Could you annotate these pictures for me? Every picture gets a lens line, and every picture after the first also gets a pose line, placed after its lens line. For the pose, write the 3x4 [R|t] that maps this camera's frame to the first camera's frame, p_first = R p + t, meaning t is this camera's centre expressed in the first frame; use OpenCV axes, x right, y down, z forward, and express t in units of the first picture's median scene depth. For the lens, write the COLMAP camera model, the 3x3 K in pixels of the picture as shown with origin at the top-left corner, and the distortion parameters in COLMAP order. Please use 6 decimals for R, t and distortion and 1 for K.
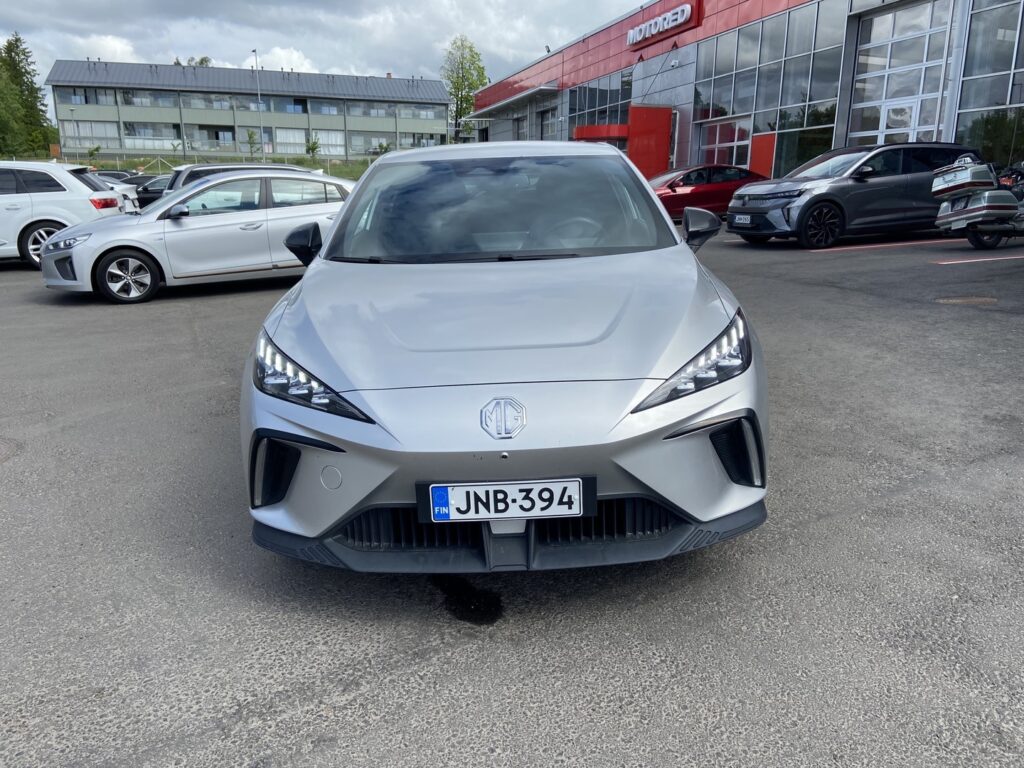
lens RADIAL K [[760.5, 0, 516.3], [0, 760.5, 378.3], [0, 0, 1]] dist [0.103768, -0.130821]
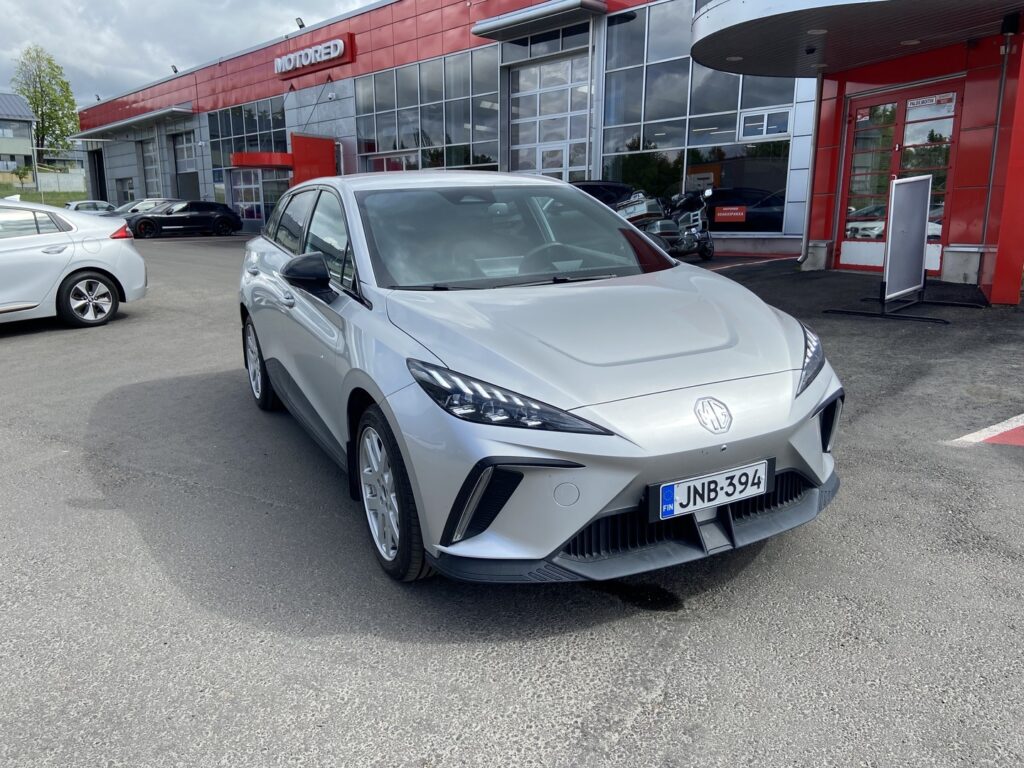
lens RADIAL K [[760.5, 0, 516.3], [0, 760.5, 378.3], [0, 0, 1]] dist [0.103768, -0.130821]
pose [[0.894963, -0.094617, 0.435992, -0.708108], [0.110735, 0.993782, -0.011640, -0.020051], [-0.432180, 0.058697, 0.899875, 0.096942]]
